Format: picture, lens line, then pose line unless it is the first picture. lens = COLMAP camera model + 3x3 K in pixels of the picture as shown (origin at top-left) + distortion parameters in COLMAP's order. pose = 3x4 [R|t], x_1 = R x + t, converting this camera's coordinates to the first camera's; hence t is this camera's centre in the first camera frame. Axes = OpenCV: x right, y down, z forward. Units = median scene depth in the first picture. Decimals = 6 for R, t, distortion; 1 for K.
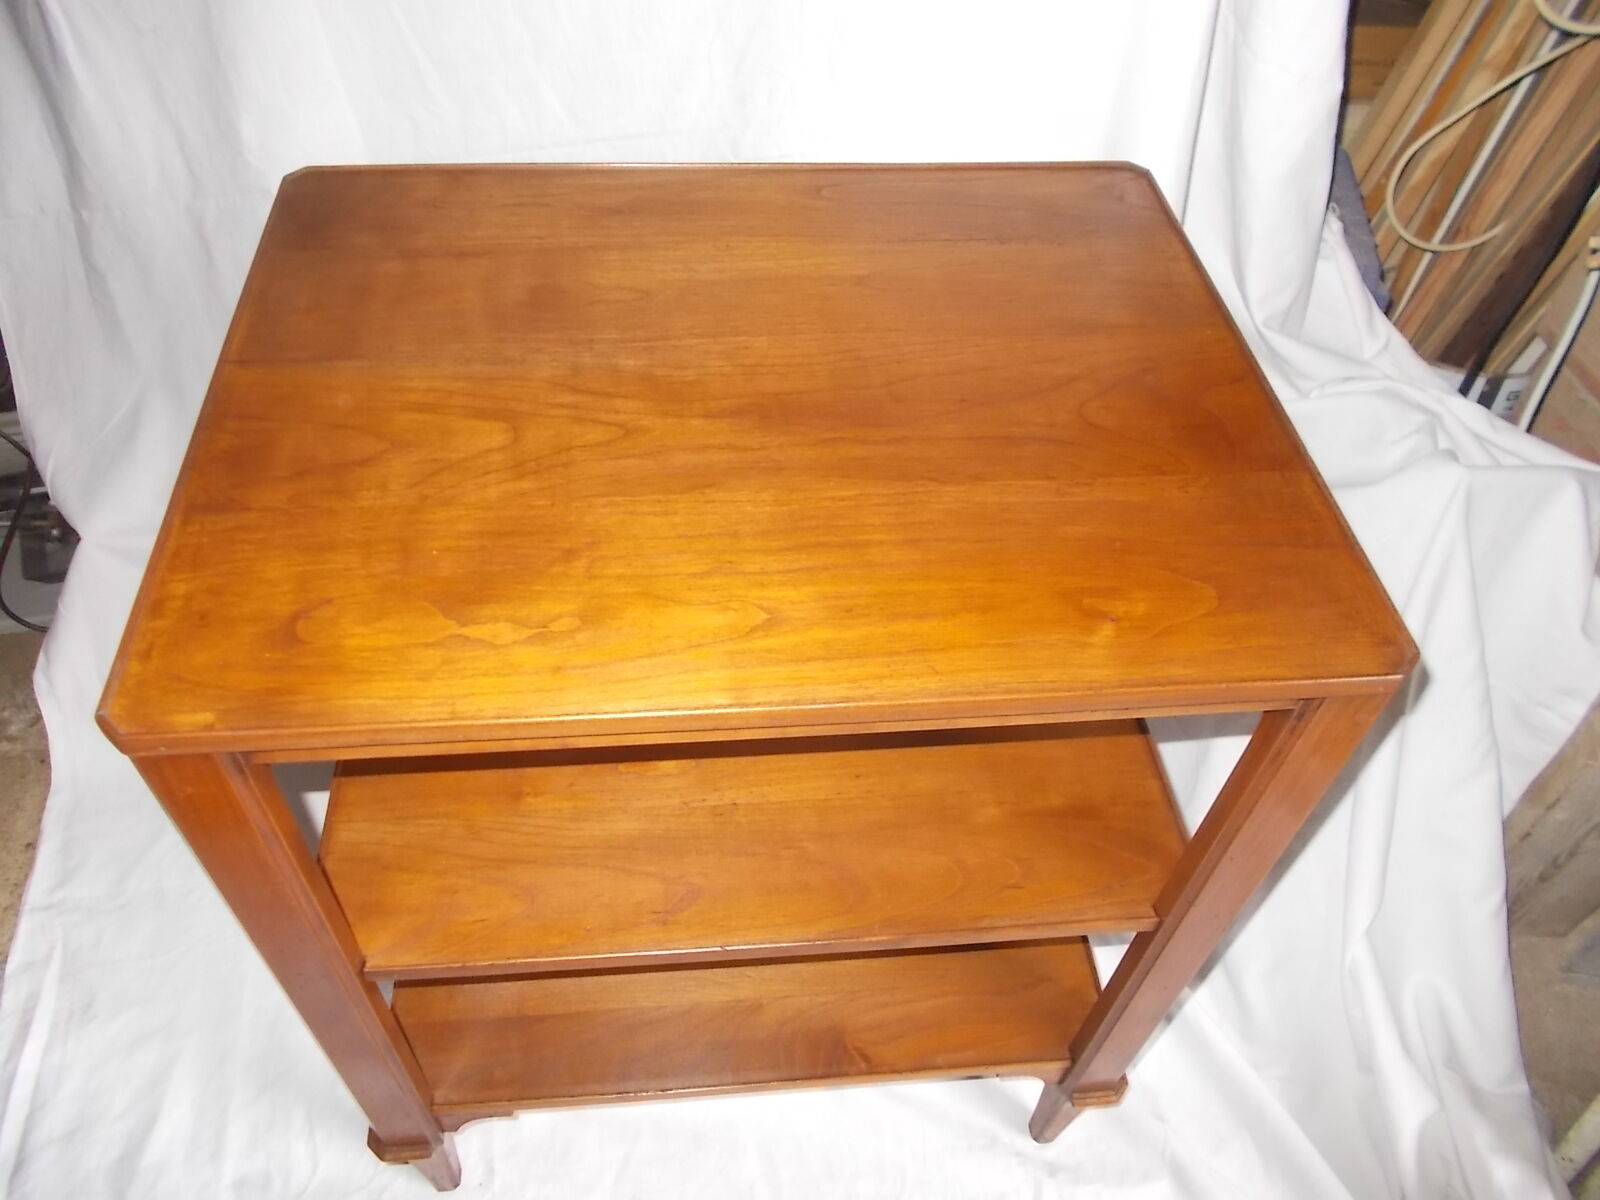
lens RADIAL K [[1170.2, 0, 787.6], [0, 1170.2, 593.4], [0, 0, 1]] dist [0.002139, -0.004741]
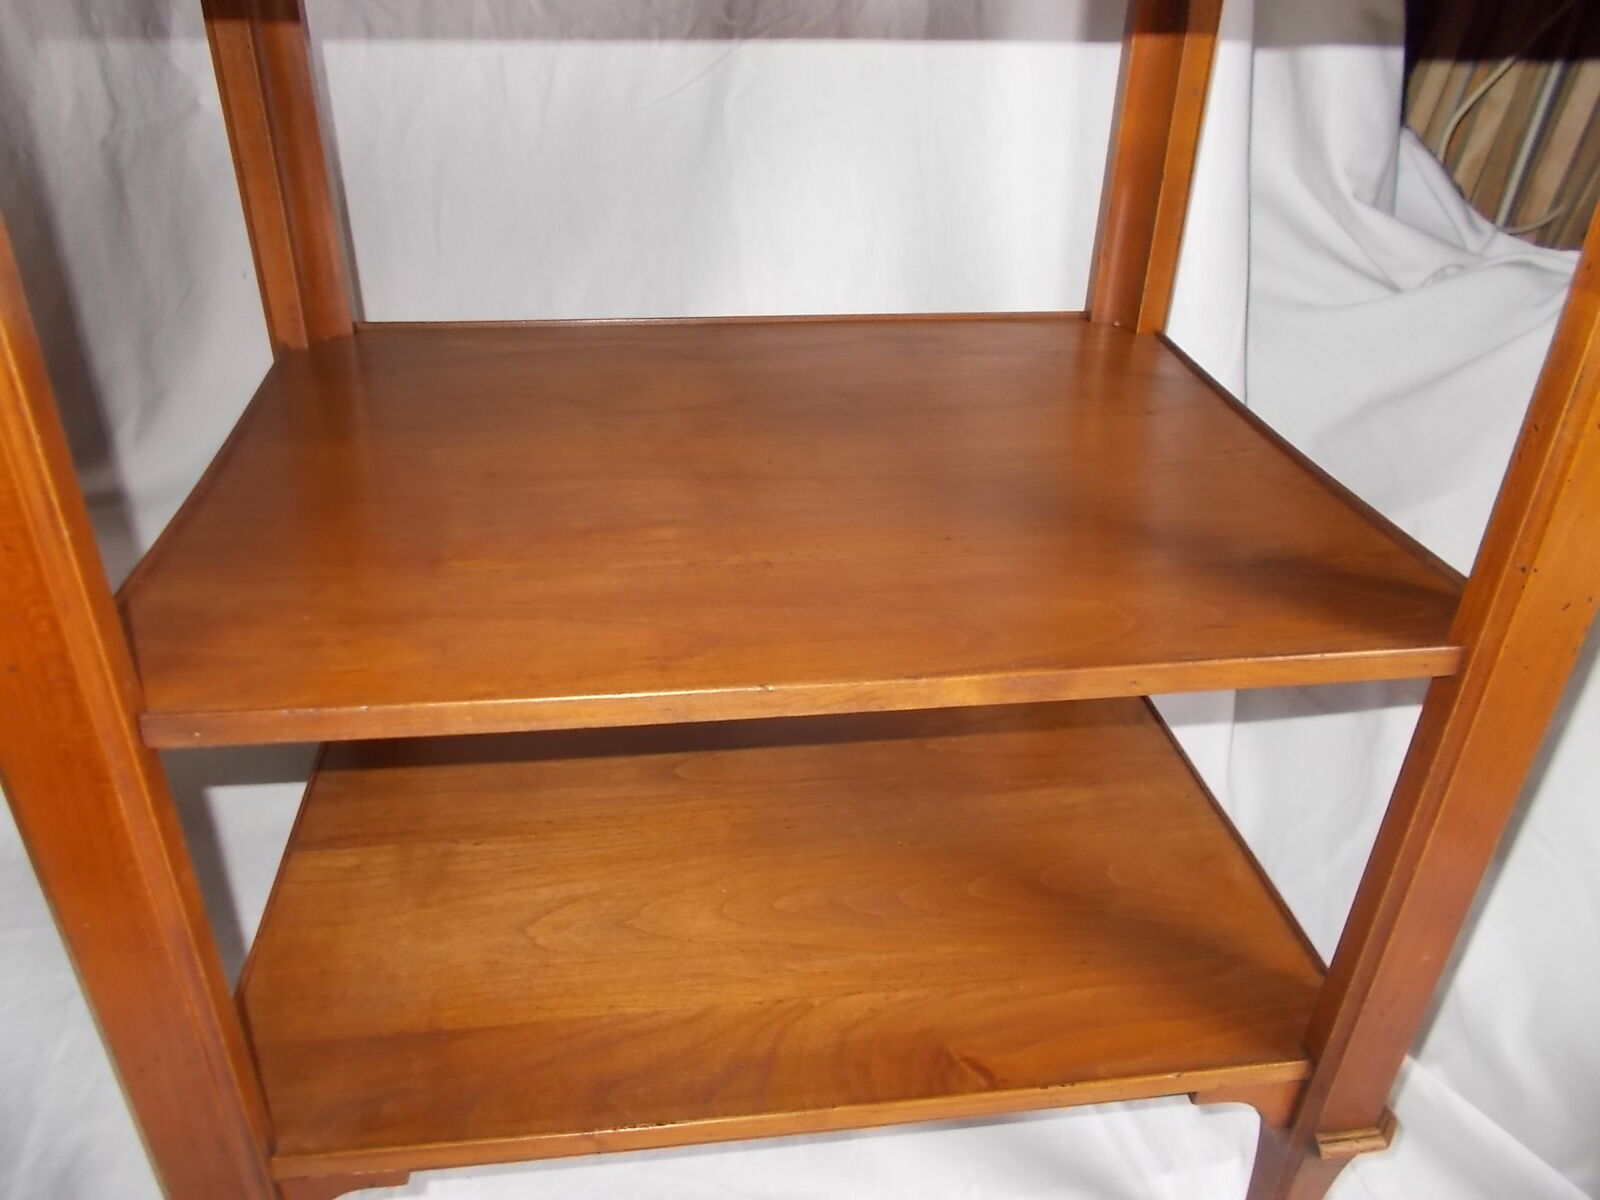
lens RADIAL K [[1170.2, 0, 789.8], [0, 1170.2, 607.0], [0, 0, 1]] dist [0.002139, -0.004741]
pose [[0.999087, -0.036627, 0.021969, -0.050515], [0.041572, 0.951902, -0.303570, 0.421091], [-0.009794, 0.304206, 0.952556, 0.400056]]
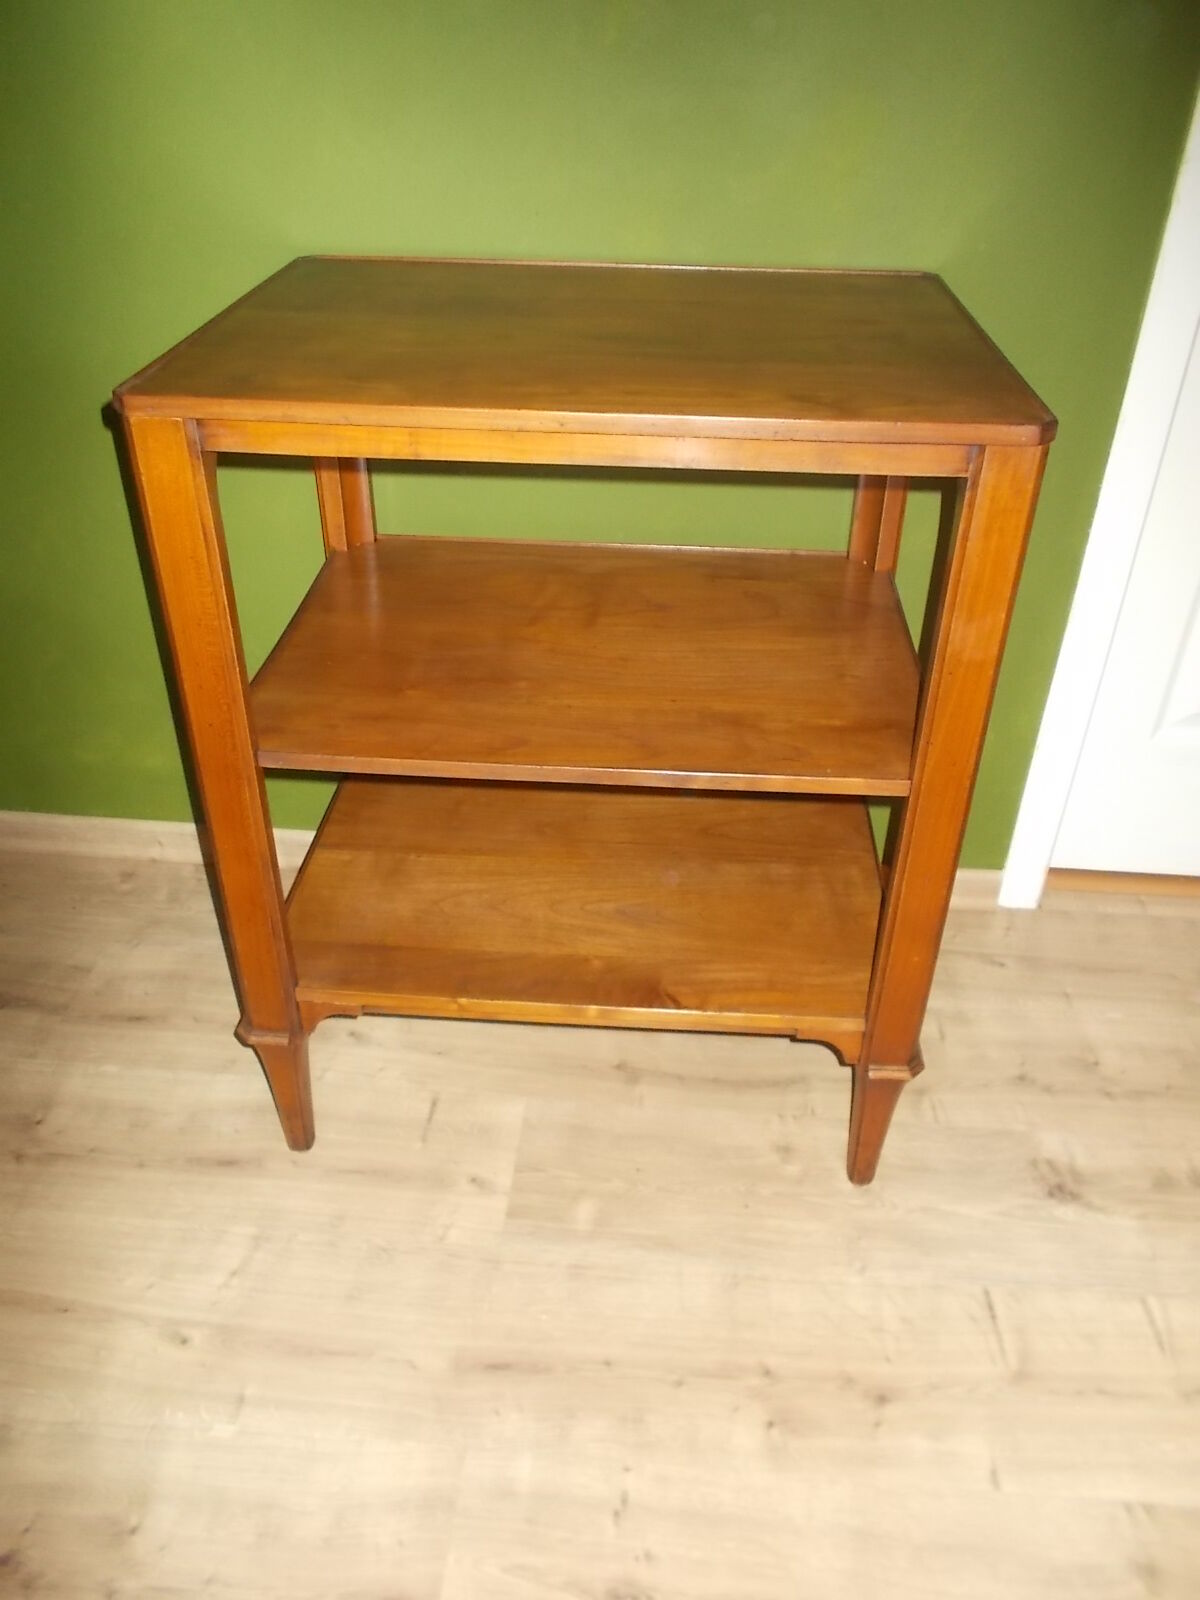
lens RADIAL K [[1170.2, 0, 611.4], [0, 1170.2, 799.9], [0, 0, 1]] dist [0.002139, -0.004741]
pose [[0.988744, 0.057695, -0.138045, 0.181218], [-0.091138, 0.963978, -0.249880, 0.602526], [0.118655, 0.259649, 0.958386, -0.147331]]
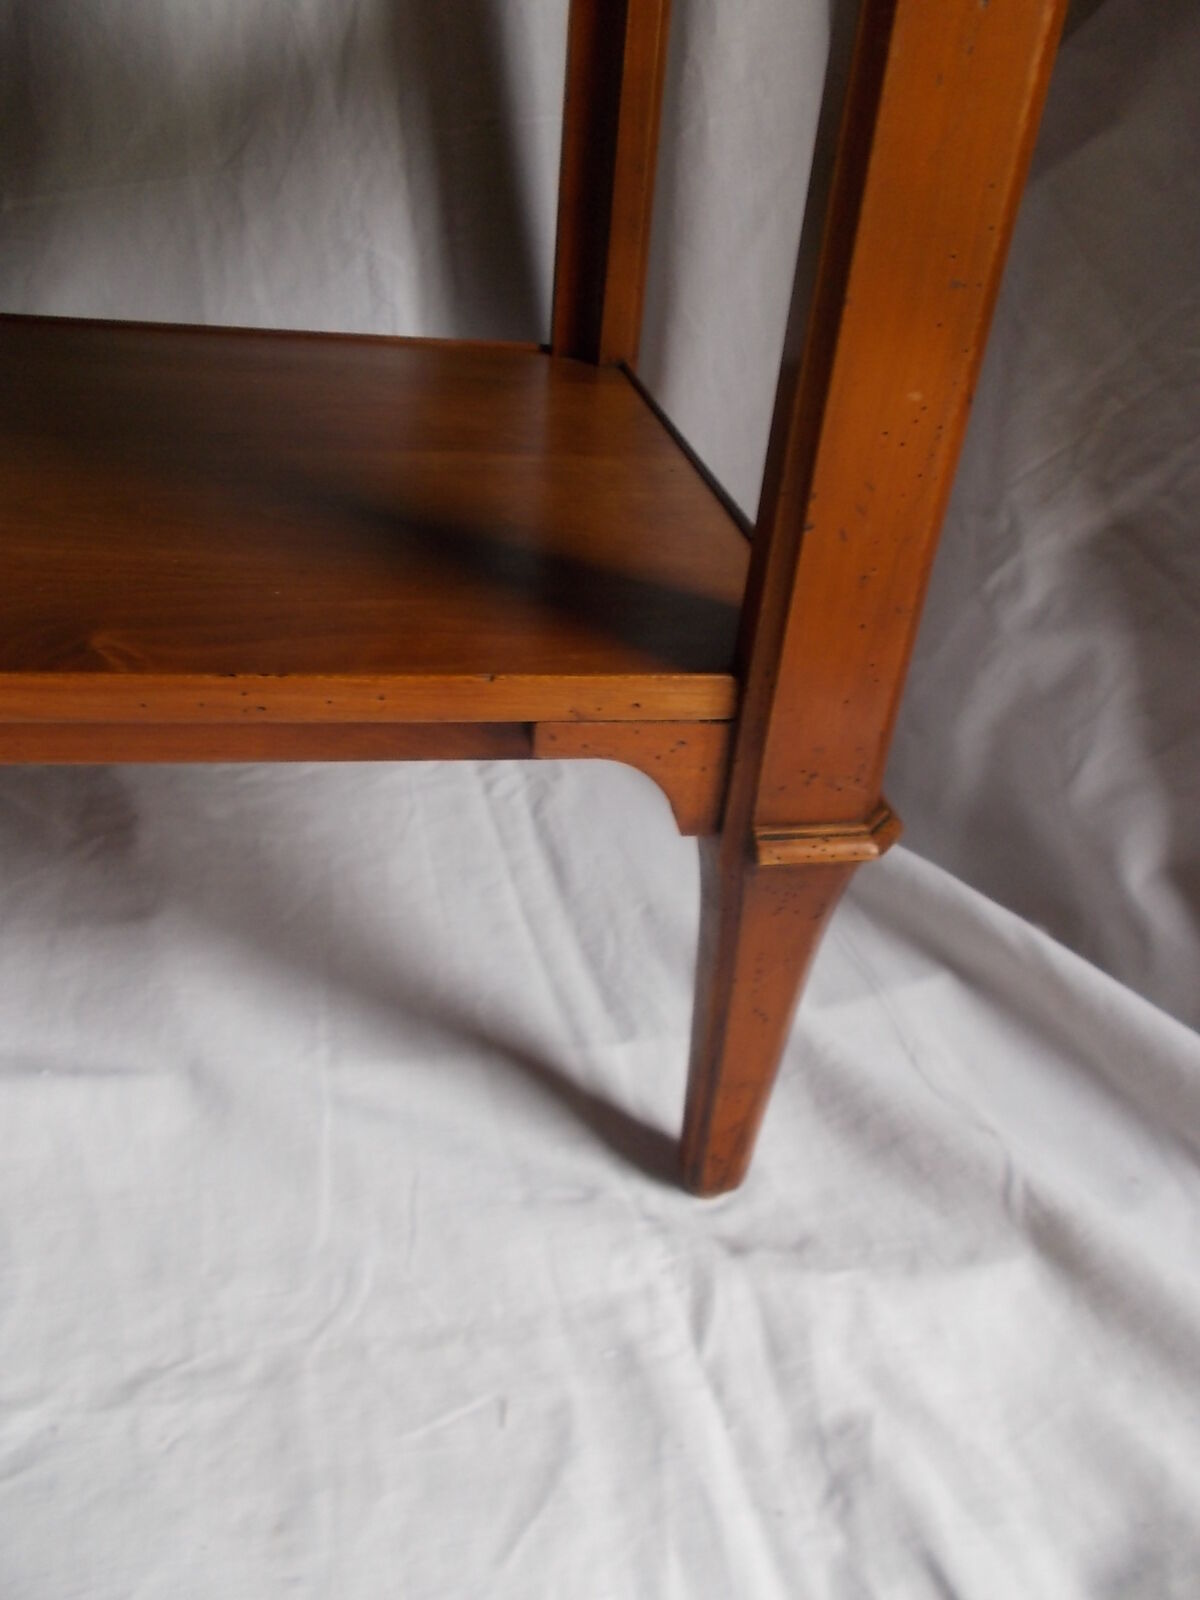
lens RADIAL K [[1170.2, 0, 603.0], [0, 1170.2, 794.4], [0, 0, 1]] dist [0.002139, -0.004741]
pose [[0.996735, -0.002446, 0.080699, 0.210707], [0.026191, 0.955282, -0.294534, 0.651992], [-0.076370, 0.295686, 0.952228, 0.822738]]
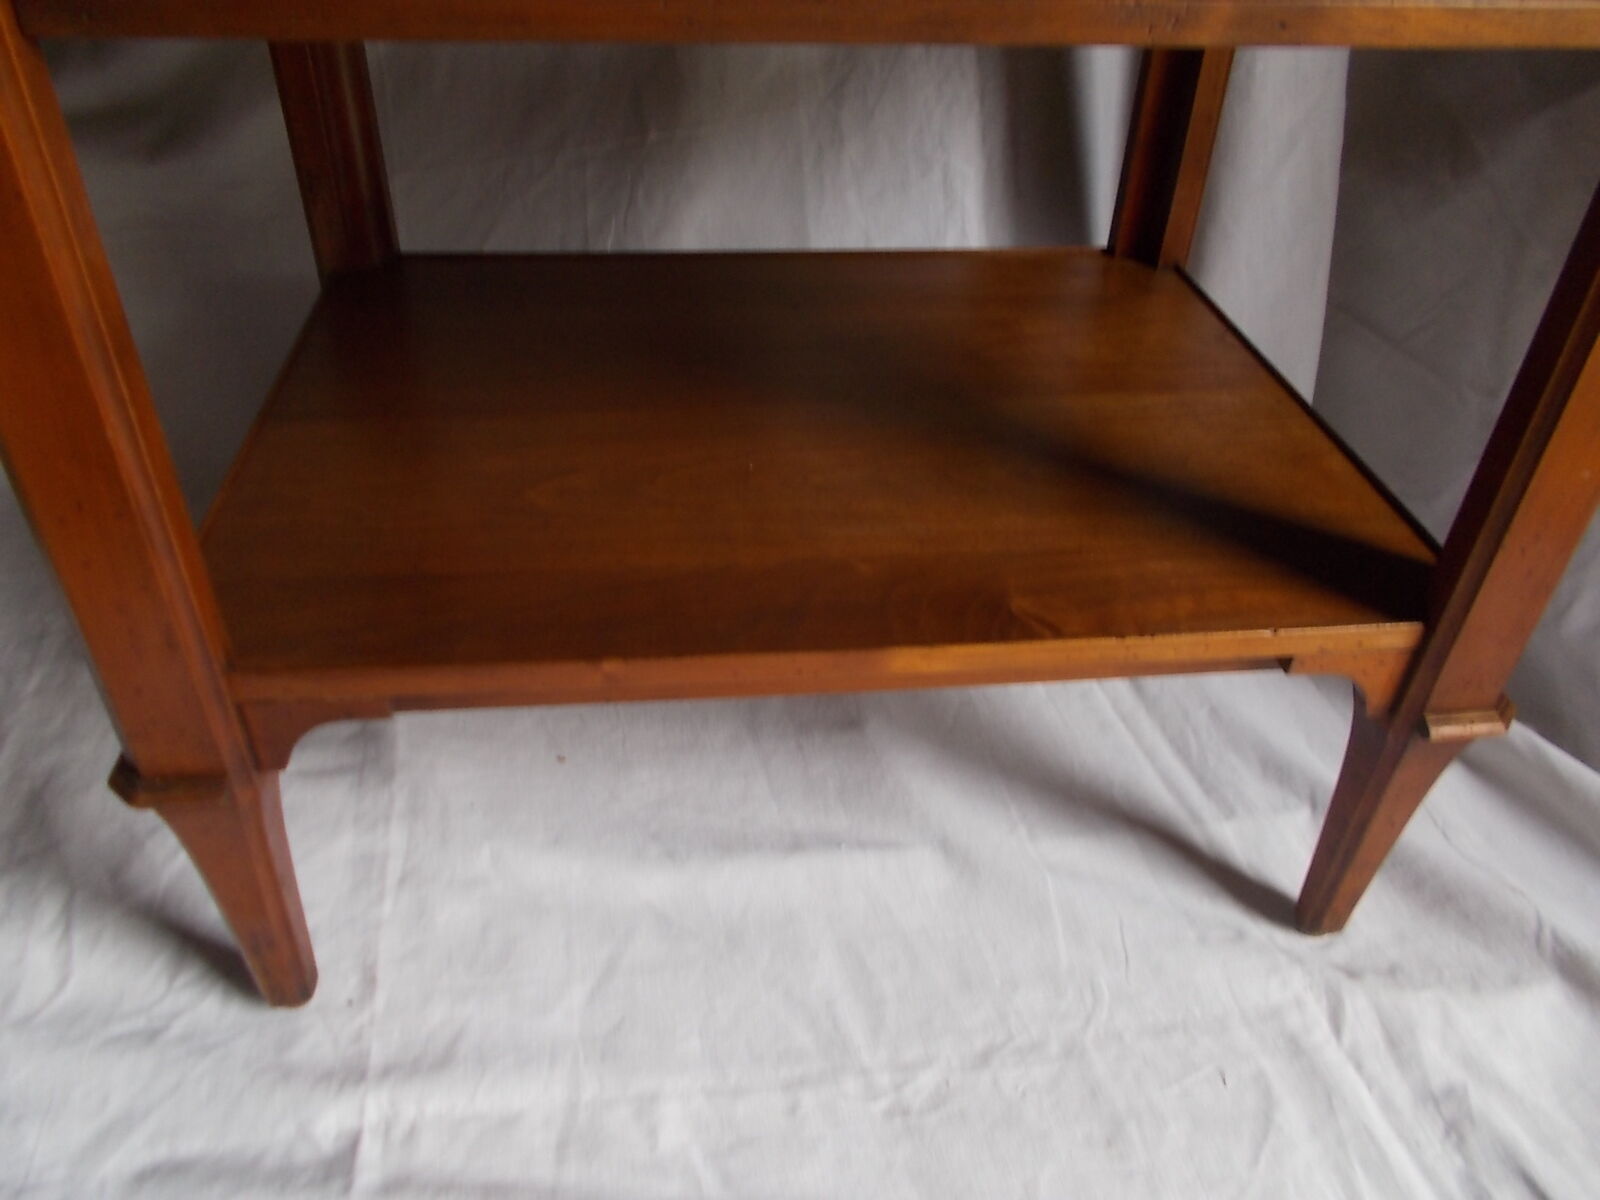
lens RADIAL K [[1170.2, 0, 791.6], [0, 1170.2, 586.9], [0, 0, 1]] dist [0.002139, -0.004741]
pose [[0.999805, -0.019442, 0.003579, -0.066374], [0.019761, 0.977868, -0.208286, 0.595706], [0.000550, 0.208316, 0.978061, 0.563350]]
